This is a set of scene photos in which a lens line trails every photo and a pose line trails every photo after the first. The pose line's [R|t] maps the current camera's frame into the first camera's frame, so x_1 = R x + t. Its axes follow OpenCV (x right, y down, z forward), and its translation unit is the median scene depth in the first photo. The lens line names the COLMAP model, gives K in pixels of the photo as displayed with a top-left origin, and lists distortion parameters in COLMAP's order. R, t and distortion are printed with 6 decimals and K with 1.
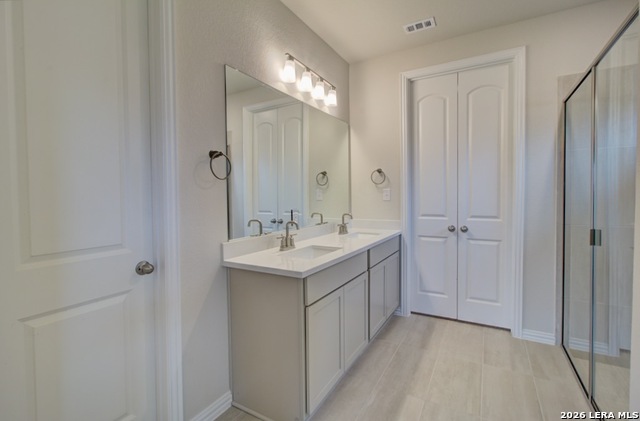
lens RADIAL K [[296.6, 0, 318.6], [0, 296.6, 206.0], [0, 0, 1]] dist [-0.002837, 0.001536]
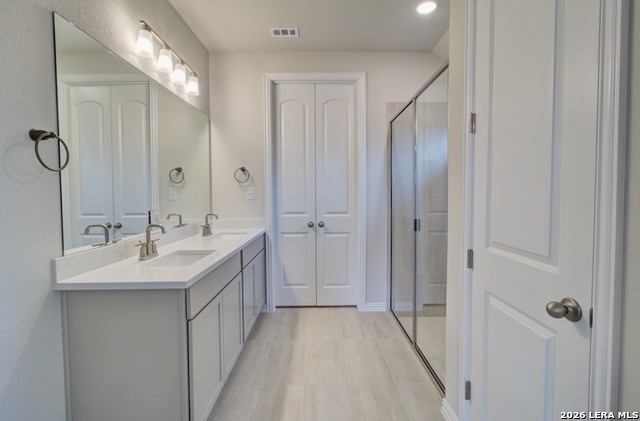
lens RADIAL K [[296.6, 0, 319.4], [0, 296.6, 207.4], [0, 0, 1]] dist [-0.002837, 0.001536]
pose [[0.864004, -0.018972, 0.503128, -0.093791], [0.015963, 0.999820, 0.010288, 0.002165], [-0.503232, -0.000857, 0.864151, 0.035304]]
